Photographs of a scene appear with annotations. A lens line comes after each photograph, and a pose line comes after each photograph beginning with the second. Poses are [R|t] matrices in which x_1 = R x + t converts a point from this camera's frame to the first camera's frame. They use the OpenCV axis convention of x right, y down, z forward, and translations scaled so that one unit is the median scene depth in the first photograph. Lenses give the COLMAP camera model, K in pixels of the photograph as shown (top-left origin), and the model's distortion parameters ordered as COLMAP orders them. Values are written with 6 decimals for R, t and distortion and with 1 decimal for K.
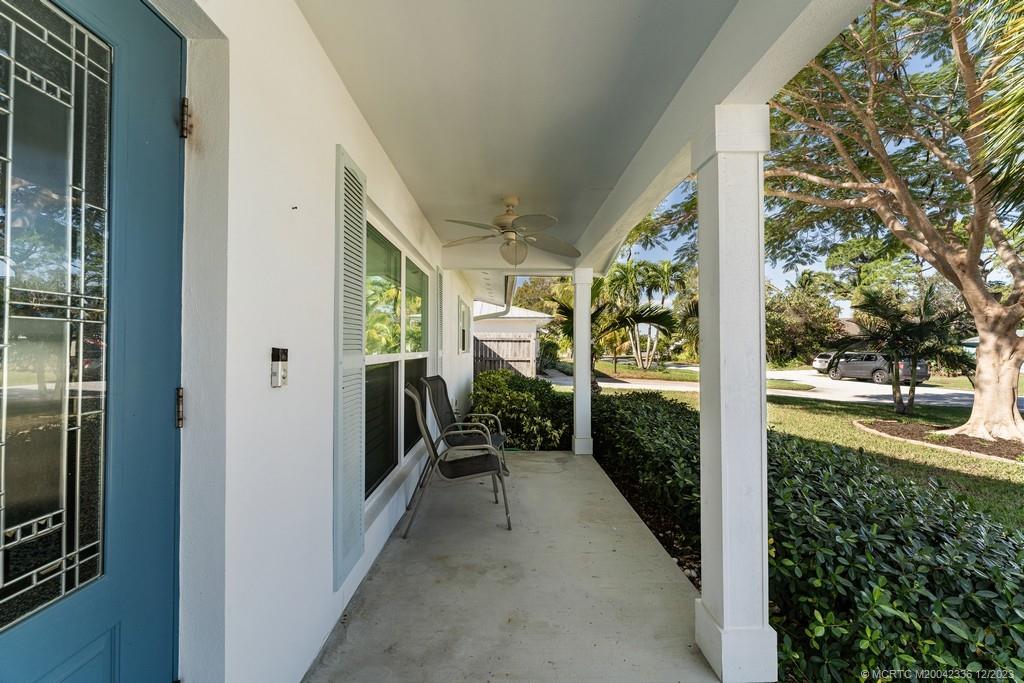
lens RADIAL K [[425.2, 0, 512.0], [0, 425.2, 341.5], [0, 0, 1]] dist [-0.000866, -0.000096]
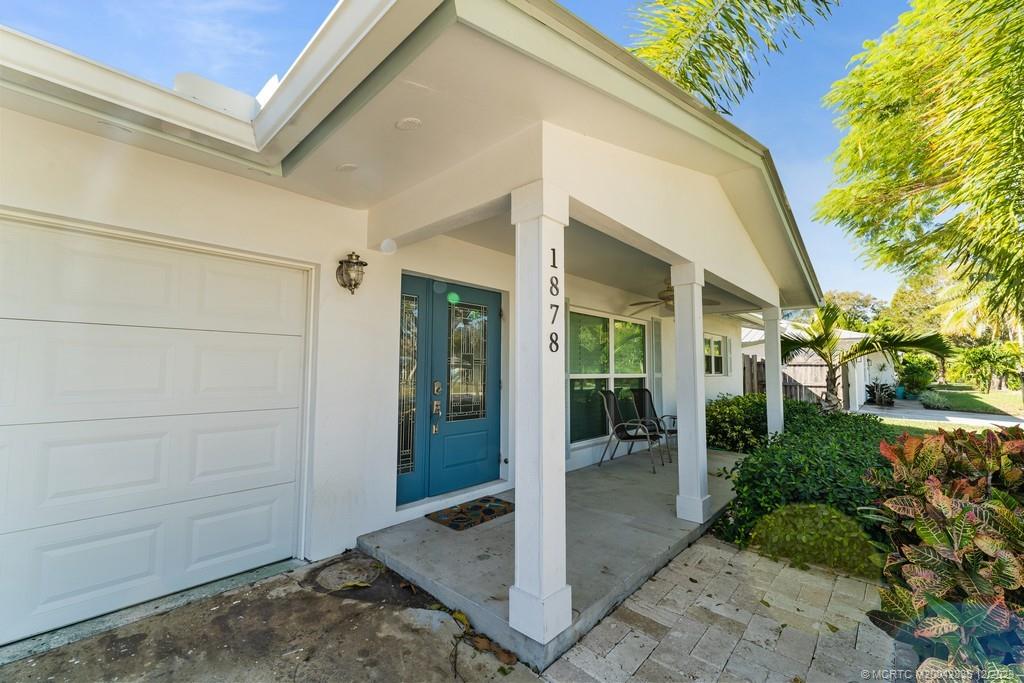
lens RADIAL K [[425.2, 0, 512.0], [0, 425.2, 341.5], [0, 0, 1]] dist [-0.000866, -0.000096]
pose [[0.728190, -0.038453, -0.684296, 0.448679], [0.000364, 0.998446, -0.055718, -0.005166], [0.685375, 0.040324, 0.727073, -0.404760]]
